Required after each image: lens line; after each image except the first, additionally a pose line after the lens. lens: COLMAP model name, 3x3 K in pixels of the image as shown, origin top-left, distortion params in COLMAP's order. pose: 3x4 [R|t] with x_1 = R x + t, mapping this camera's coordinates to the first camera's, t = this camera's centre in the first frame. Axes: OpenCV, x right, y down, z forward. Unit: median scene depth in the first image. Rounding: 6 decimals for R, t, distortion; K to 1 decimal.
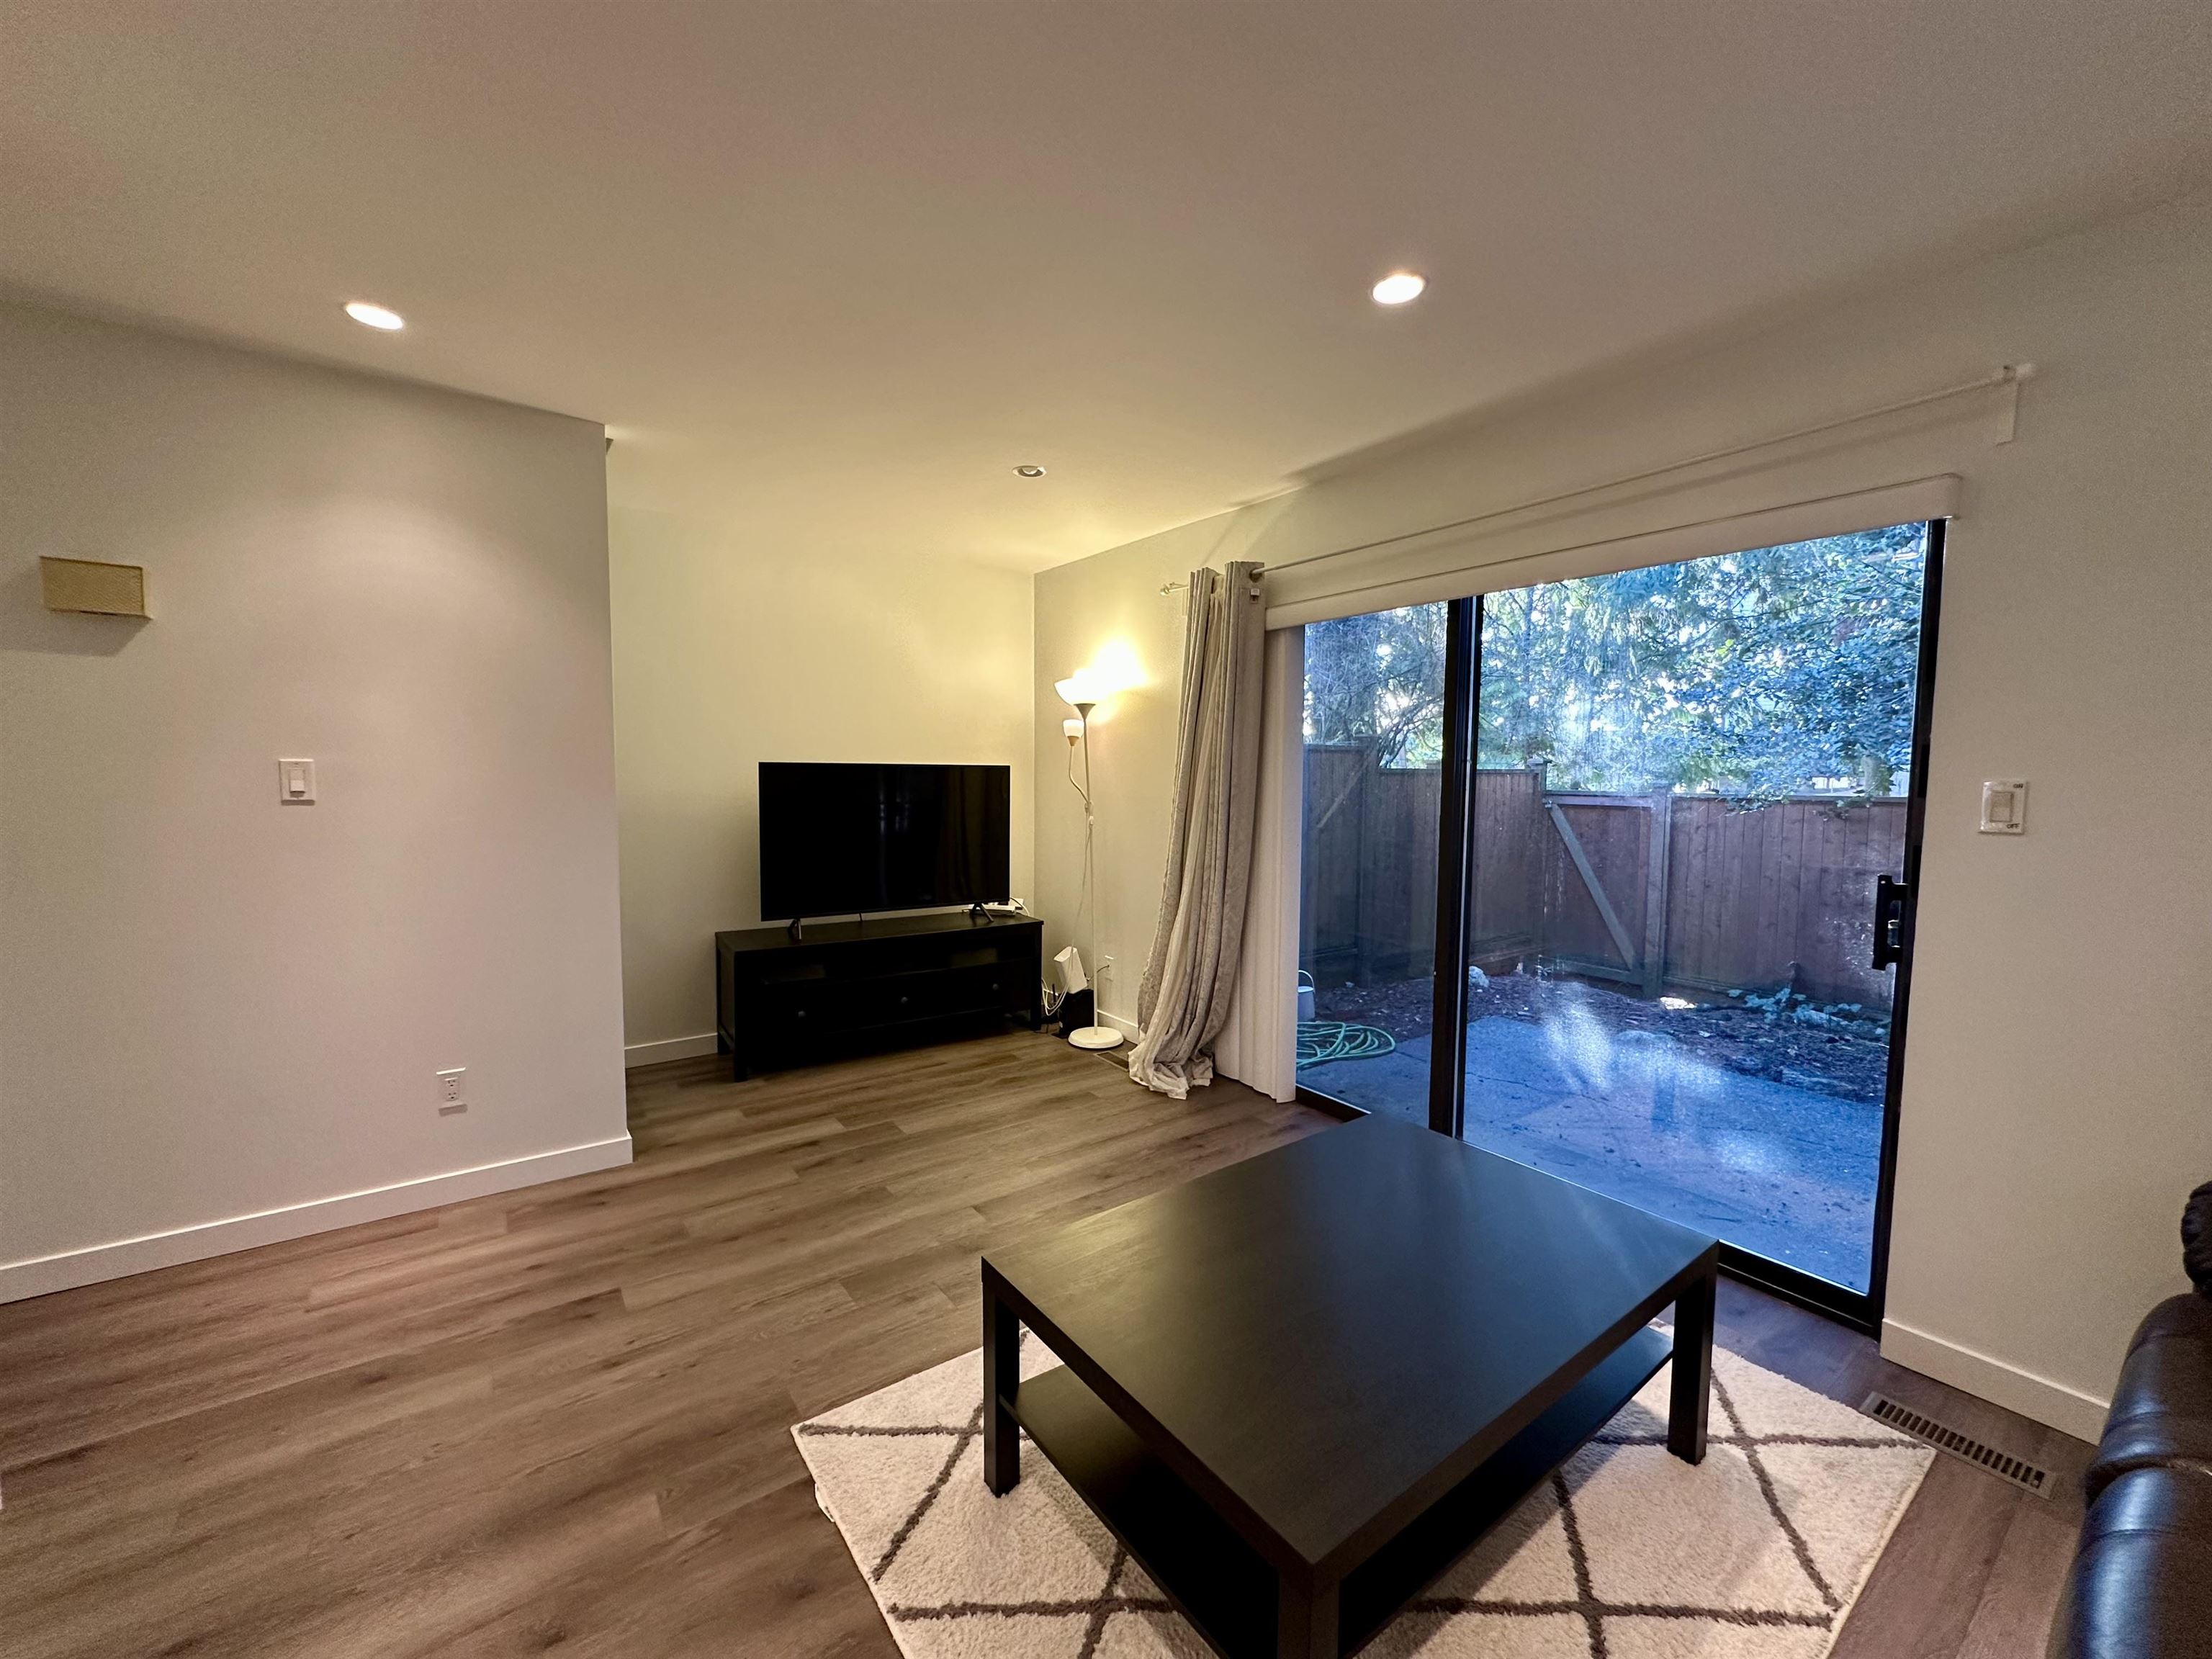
lens RADIAL K [[885.2, 0, 1111.1], [0, 885.2, 830.6], [0, 0, 1]] dist [-0.000606, 0.000675]
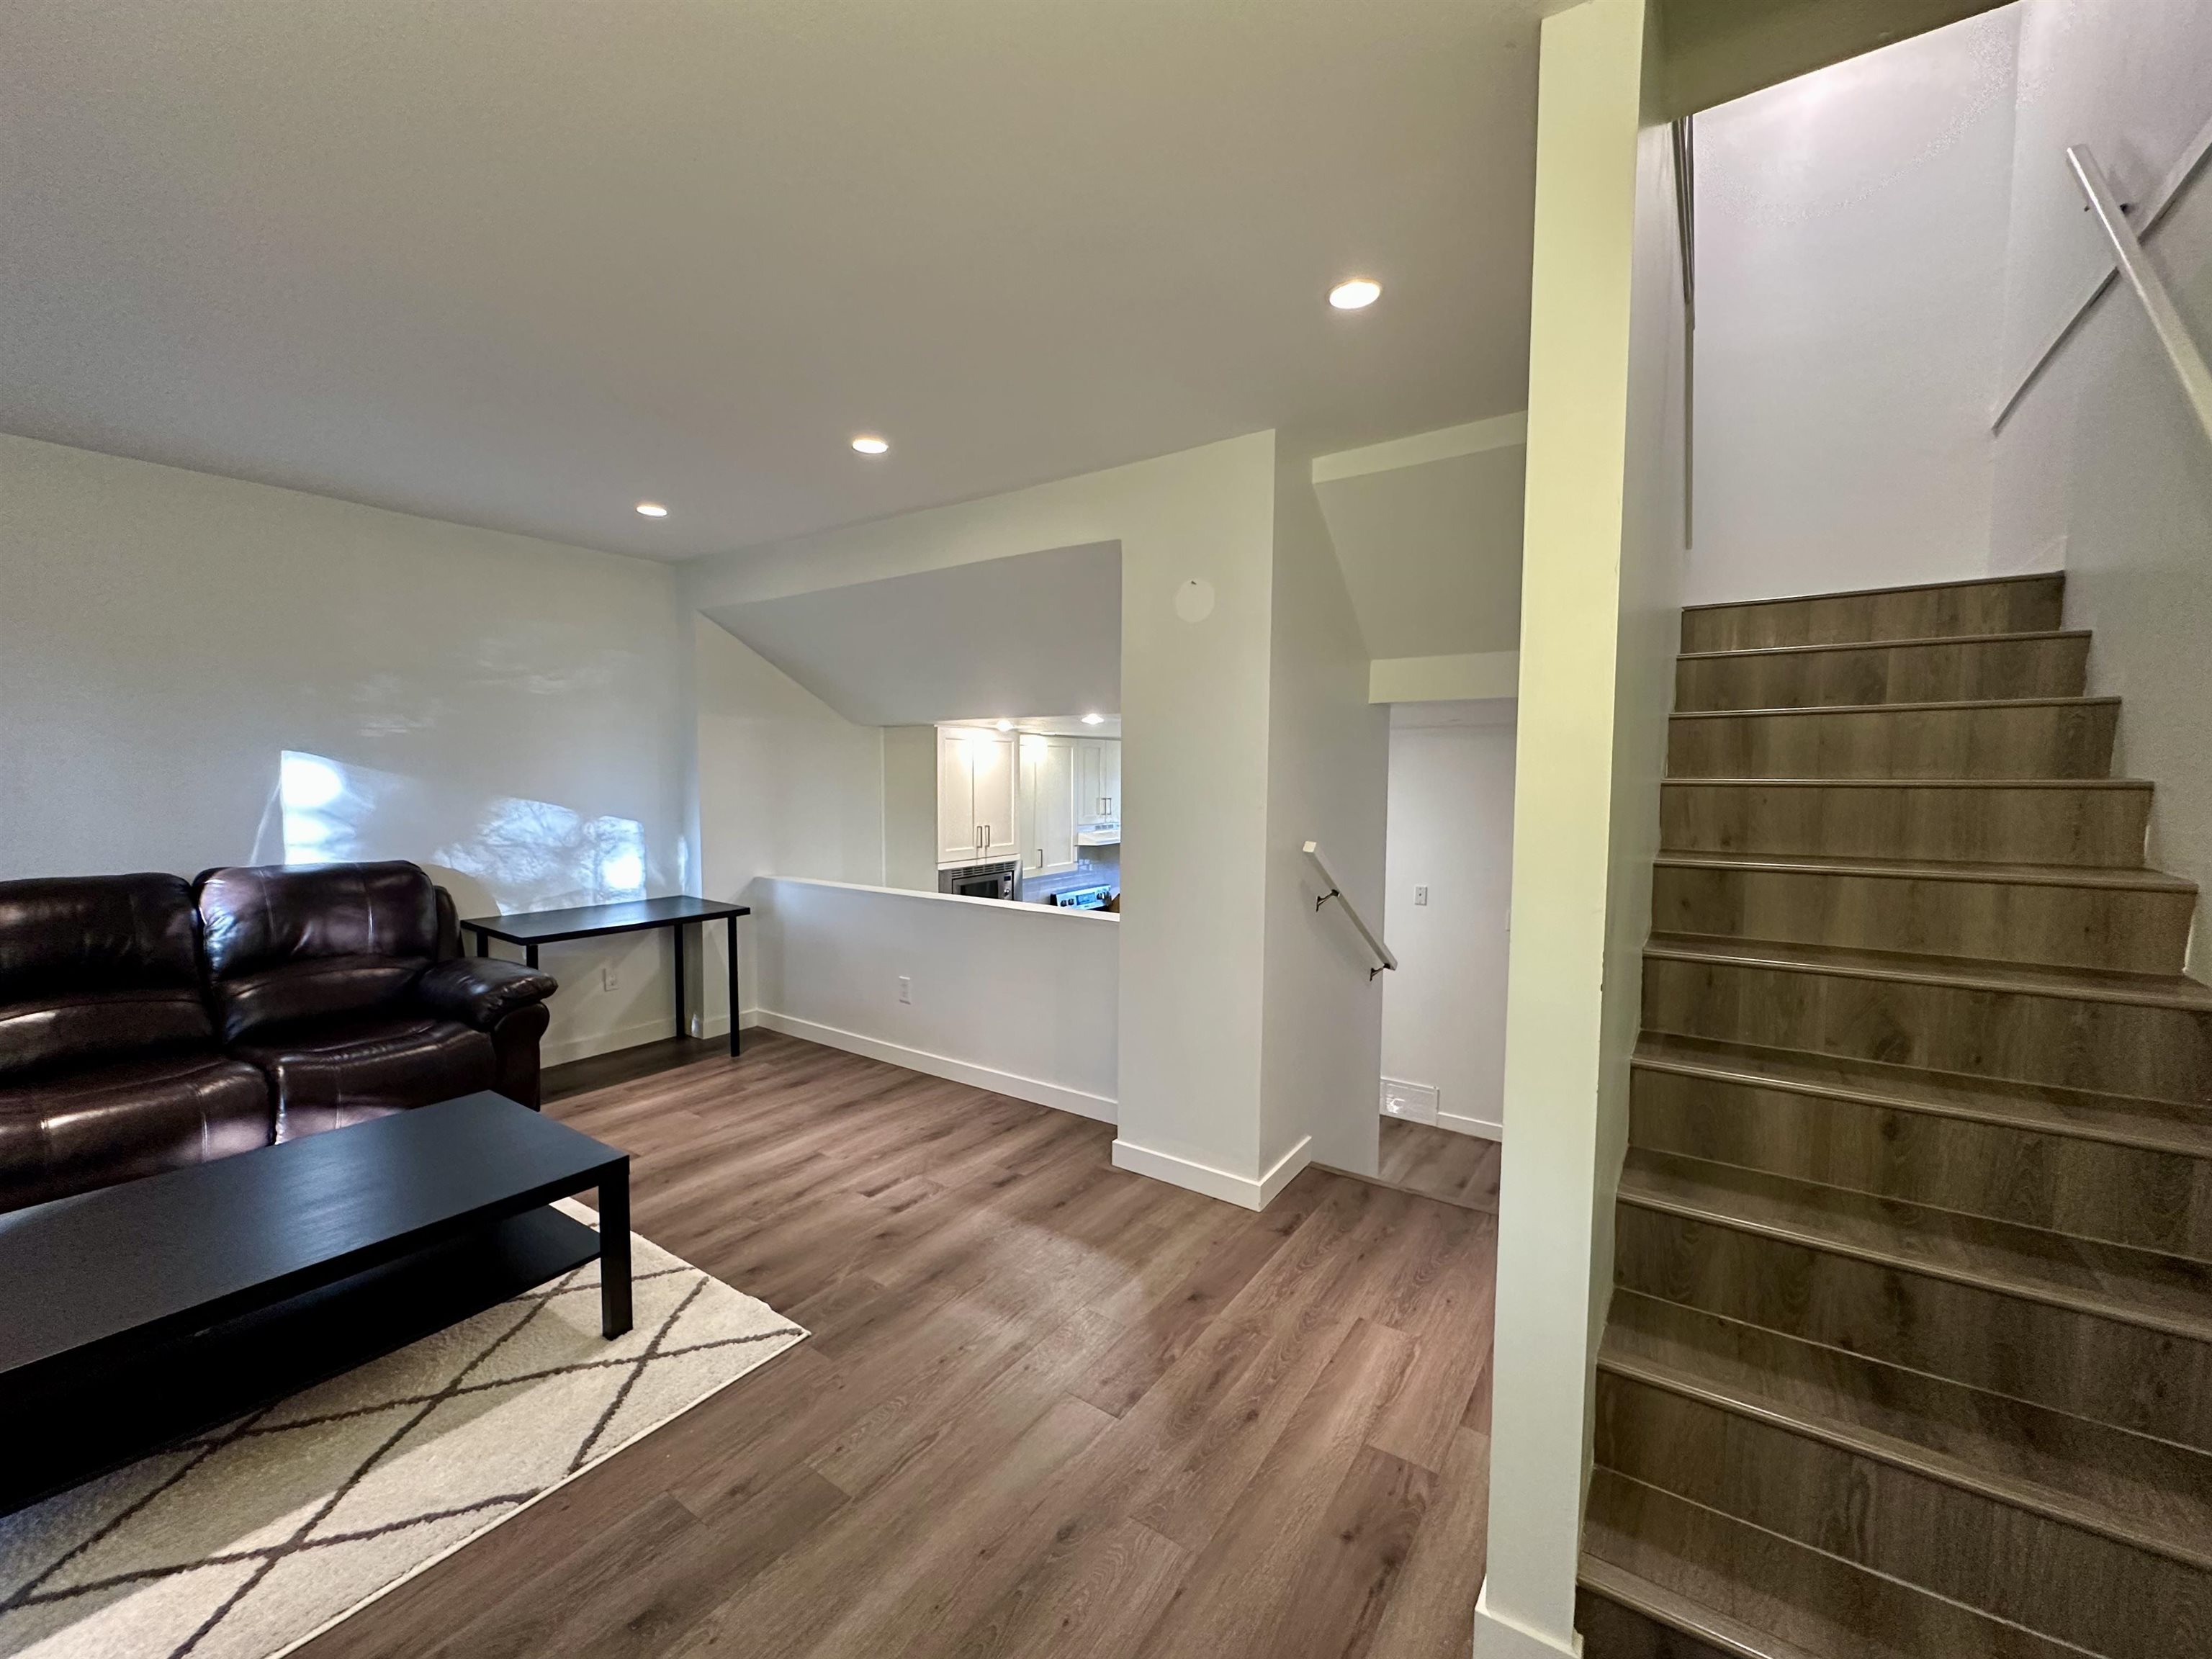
lens RADIAL K [[885.2, 0, 1106.3], [0, 885.2, 826.7], [0, 0, 1]] dist [-0.000606, 0.000675]
pose [[-0.945691, 0.014449, -0.324747, -0.248641], [-0.027318, 0.991945, 0.123689, -0.121756], [0.323918, 0.125843, -0.937678, 1.503673]]
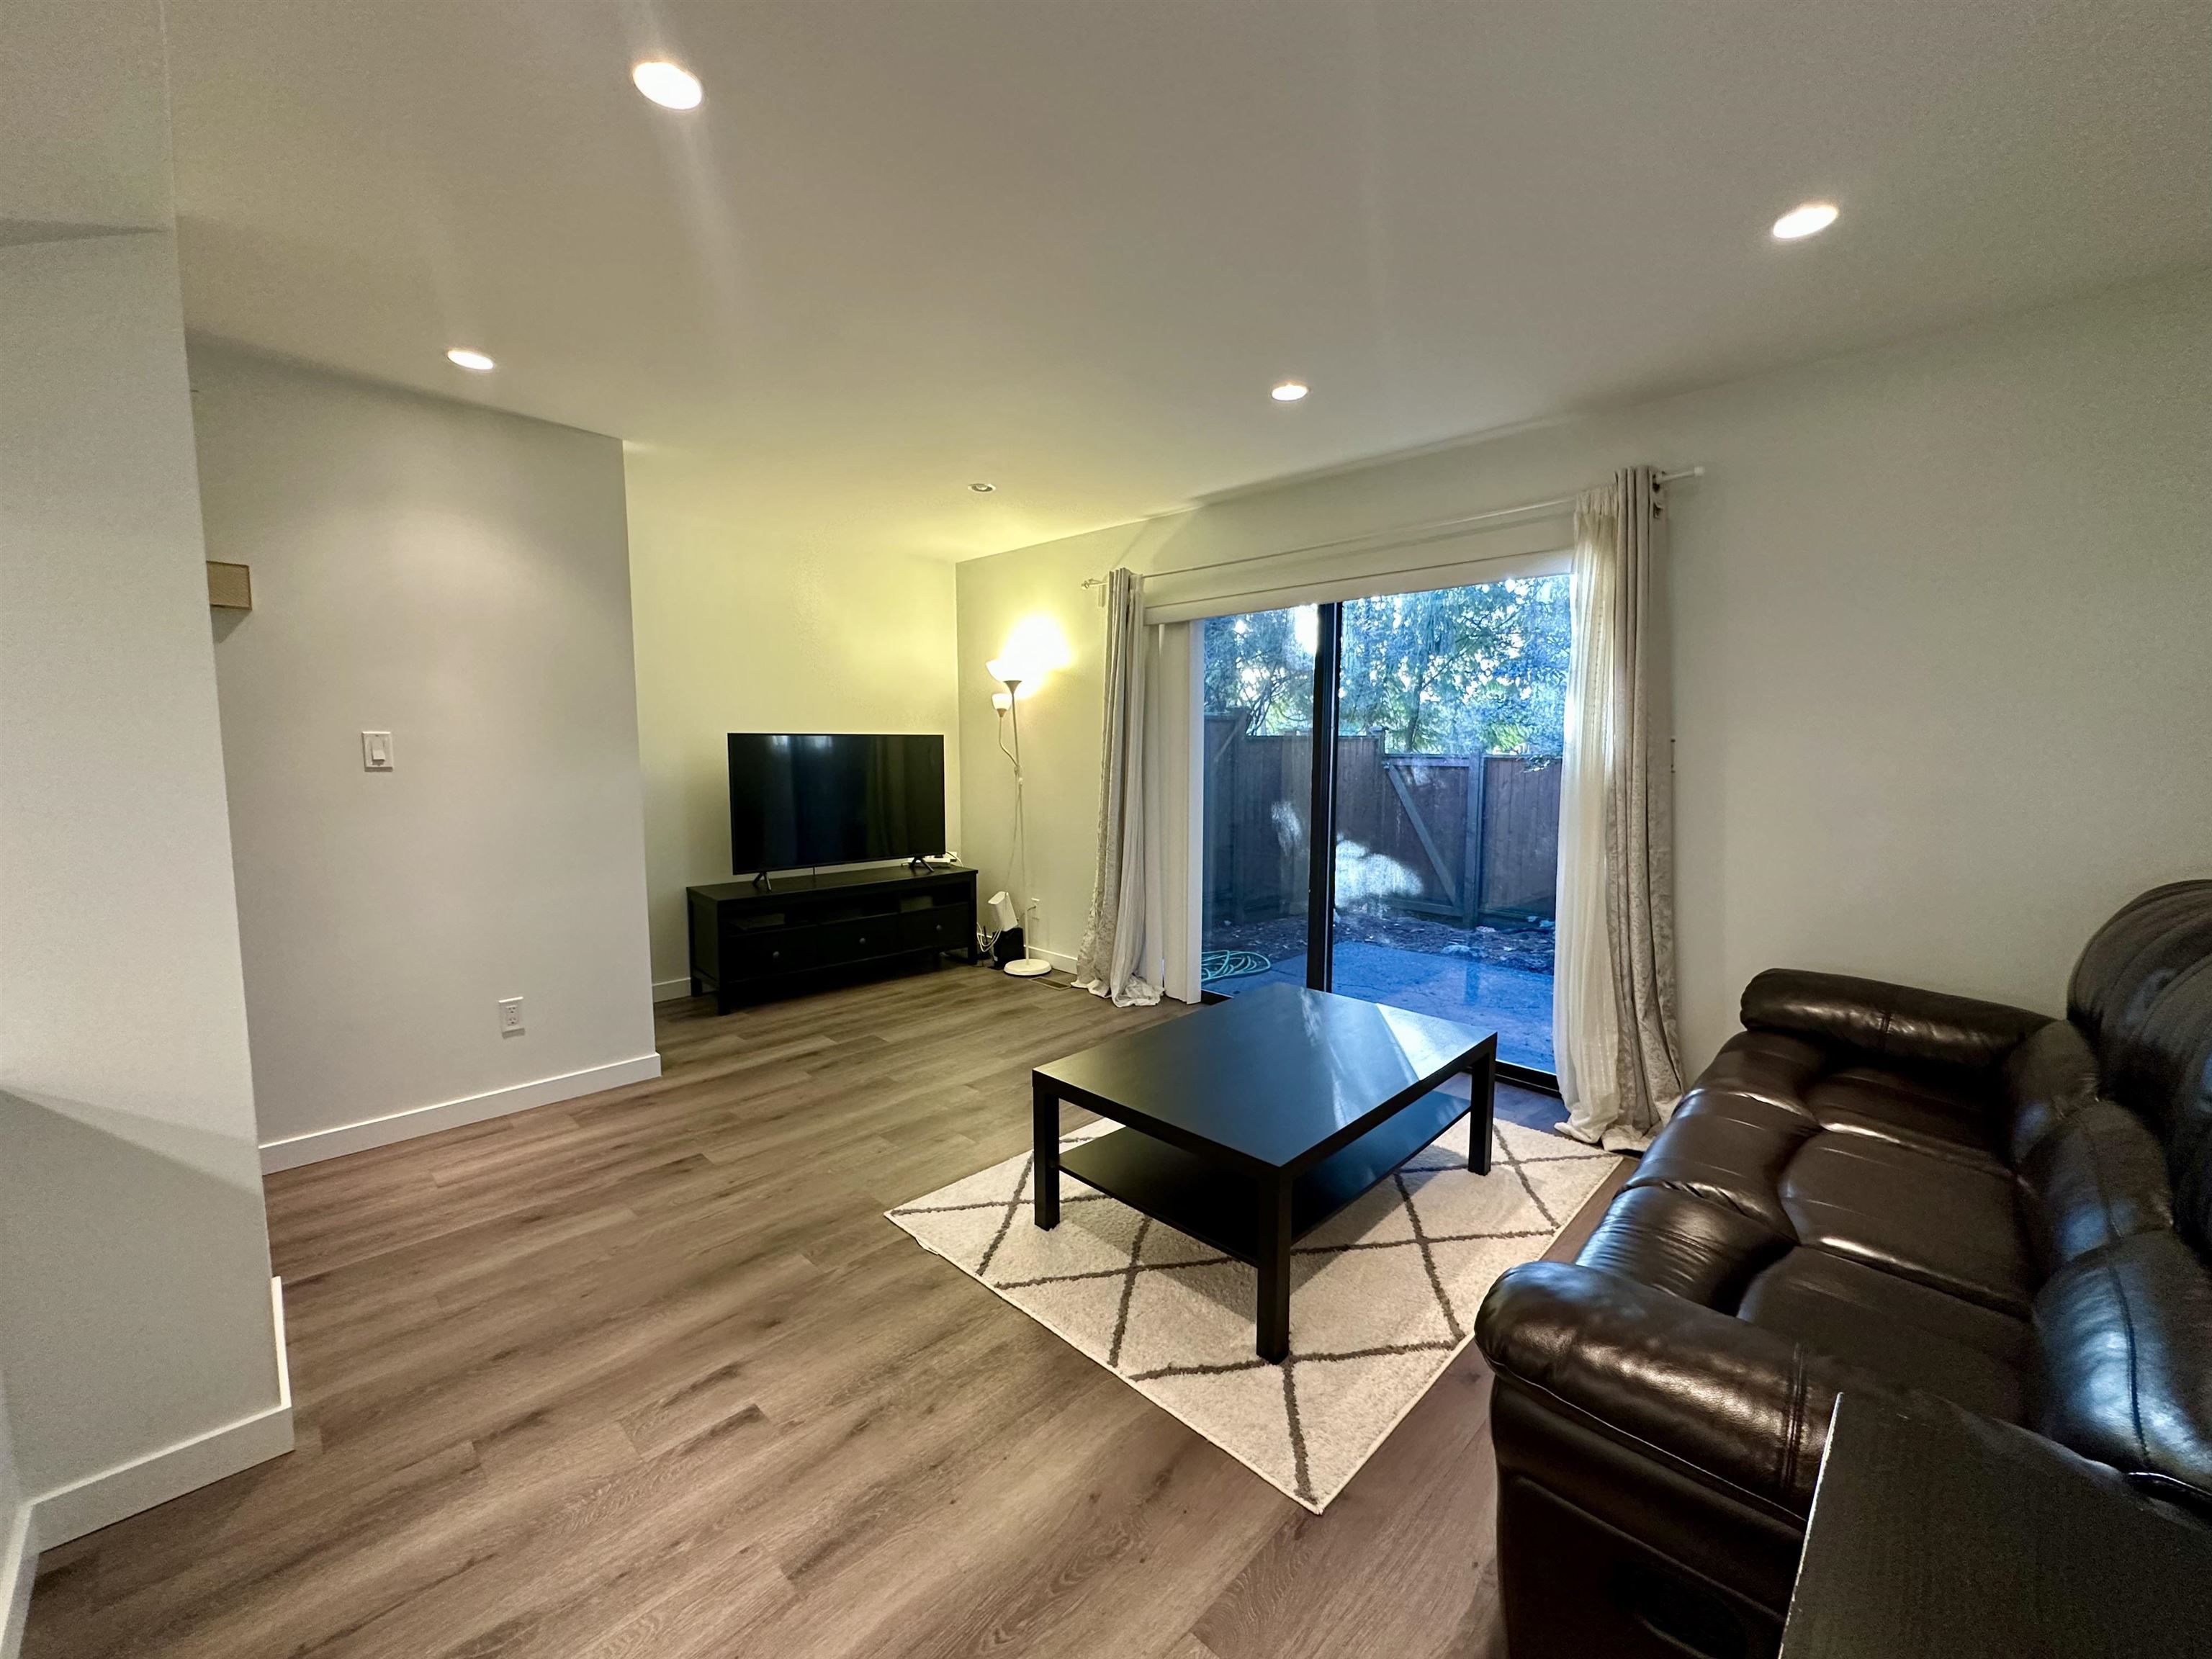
lens RADIAL K [[885.2, 0, 1112.4], [0, 885.2, 829.4], [0, 0, 1]] dist [-0.000606, 0.000675]
pose [[0.986901, -0.024294, 0.159488, -0.148402], [0.019161, 0.999250, 0.033645, 0.024254], [-0.160185, -0.030148, 0.986626, -0.278317]]
